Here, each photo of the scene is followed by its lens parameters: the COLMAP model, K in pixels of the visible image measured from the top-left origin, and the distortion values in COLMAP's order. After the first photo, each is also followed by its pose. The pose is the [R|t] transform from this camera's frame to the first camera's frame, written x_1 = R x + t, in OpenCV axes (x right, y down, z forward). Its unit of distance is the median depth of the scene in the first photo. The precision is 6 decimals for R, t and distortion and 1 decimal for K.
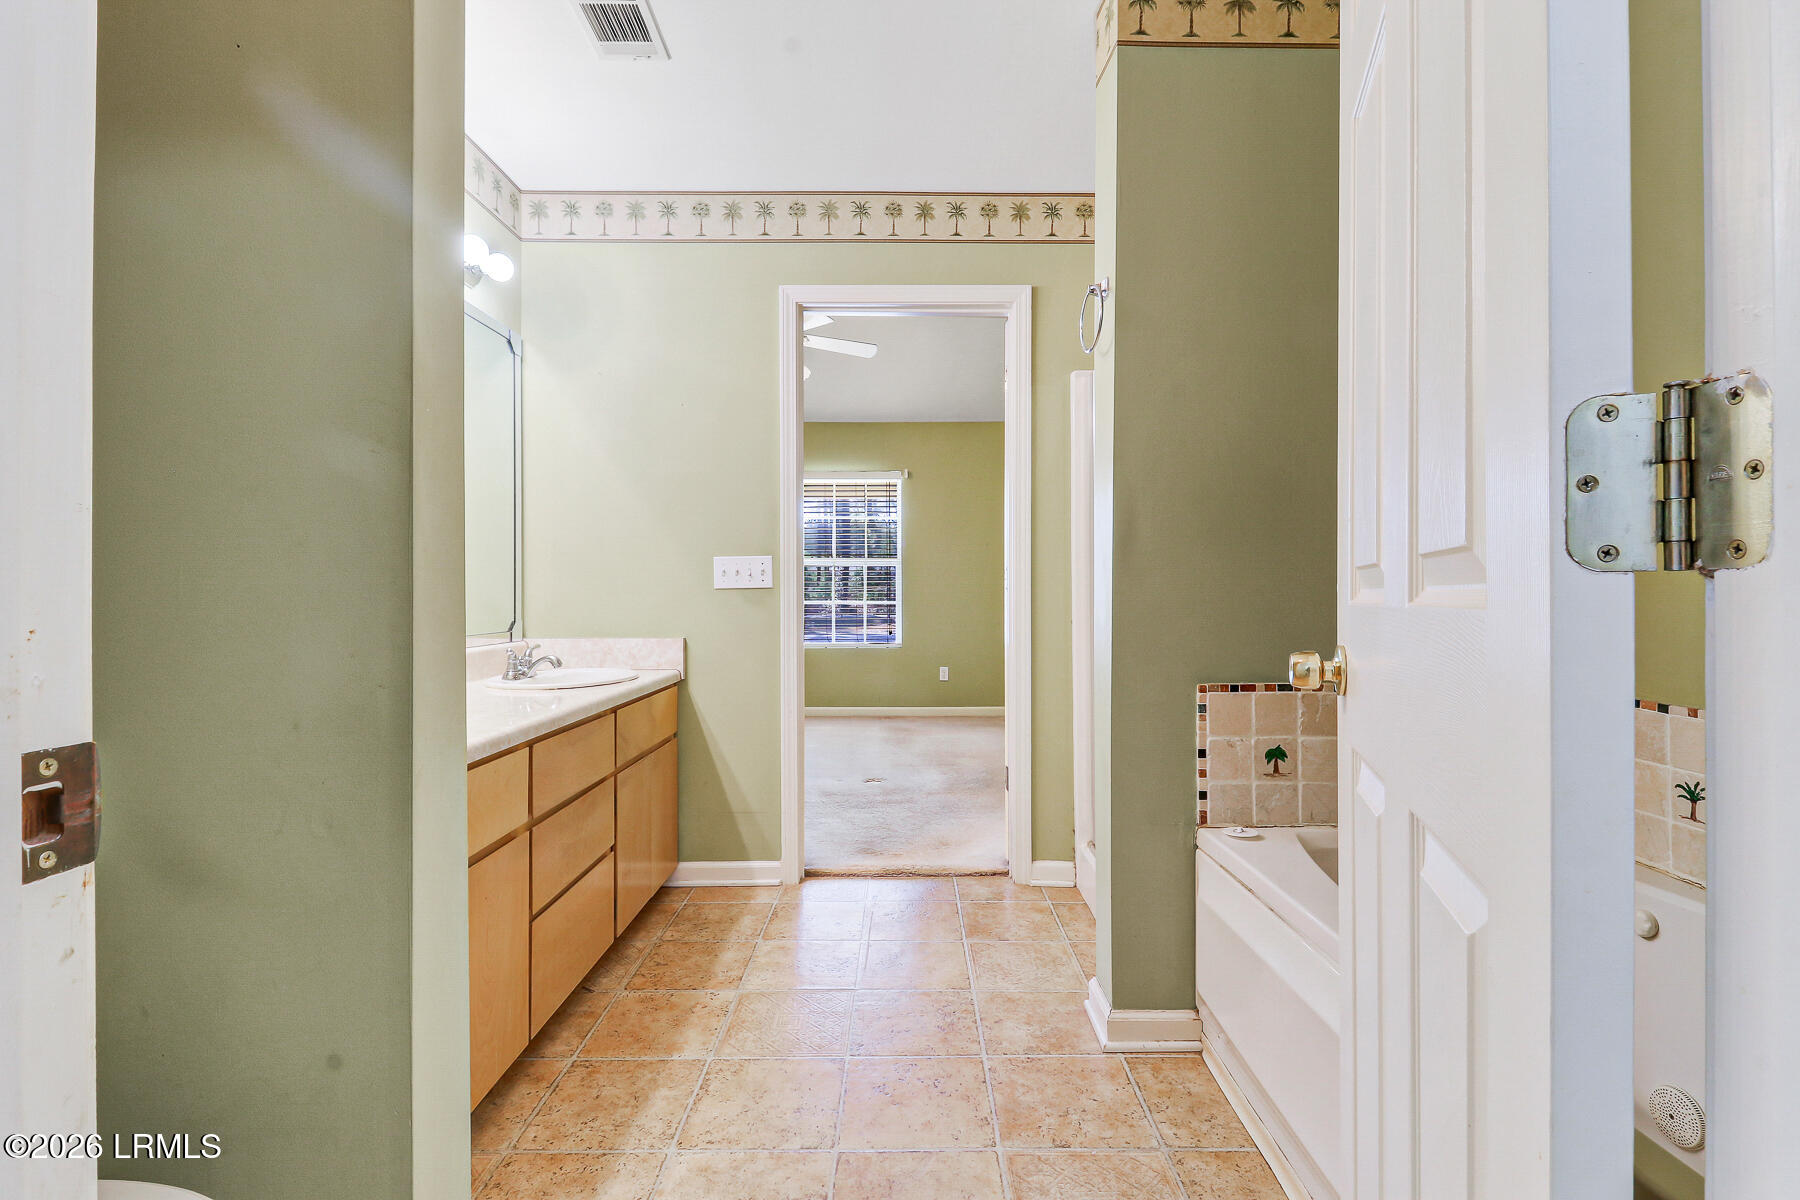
lens RADIAL K [[837.3, 0, 897.5], [0, 837.3, 582.0], [0, 0, 1]] dist [0.001668, -0.000688]
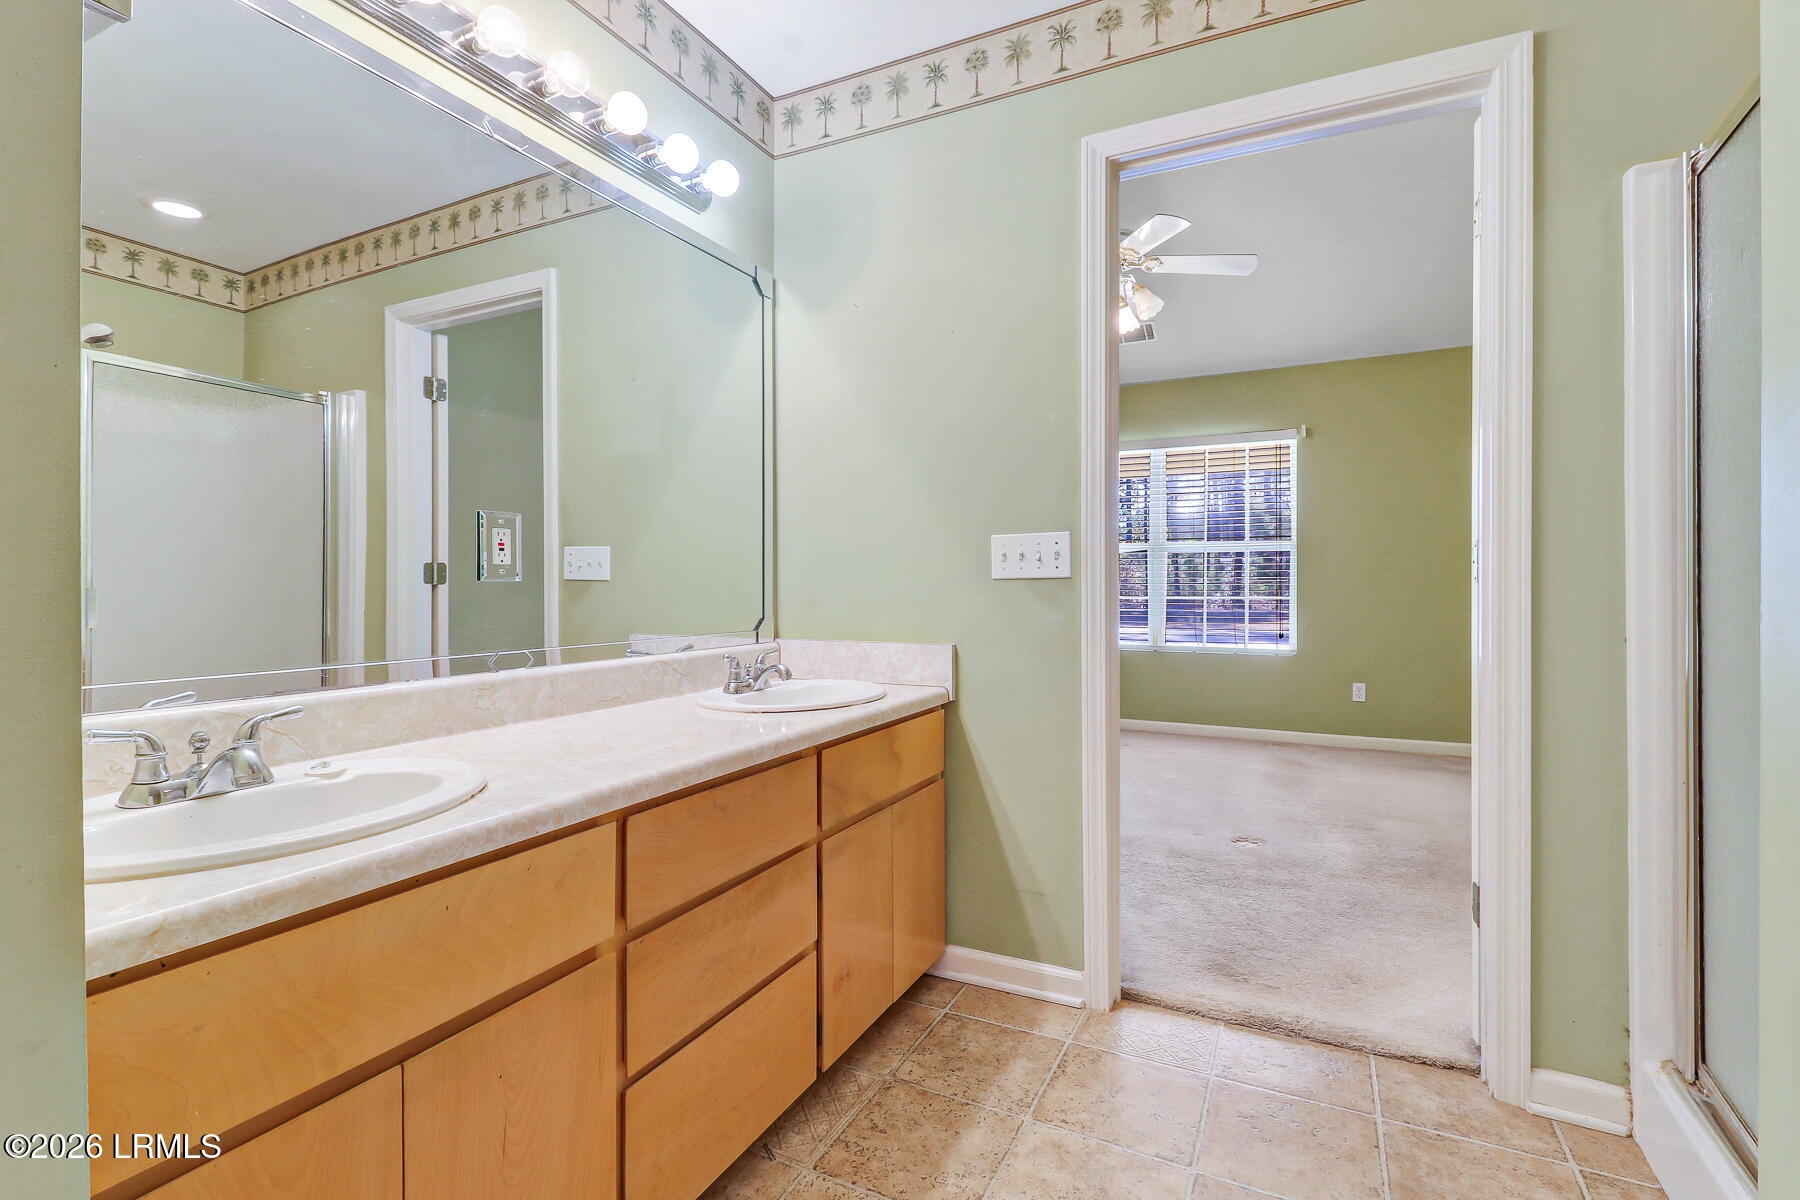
lens RADIAL K [[837.3, 0, 897.5], [0, 837.3, 582.0], [0, 0, 1]] dist [0.001668, -0.000688]
pose [[0.900161, 0.001732, -0.435554, 0.023041], [0.002695, 0.999951, 0.009546, 0.003634], [0.435549, -0.009767, 0.900112, 0.313125]]
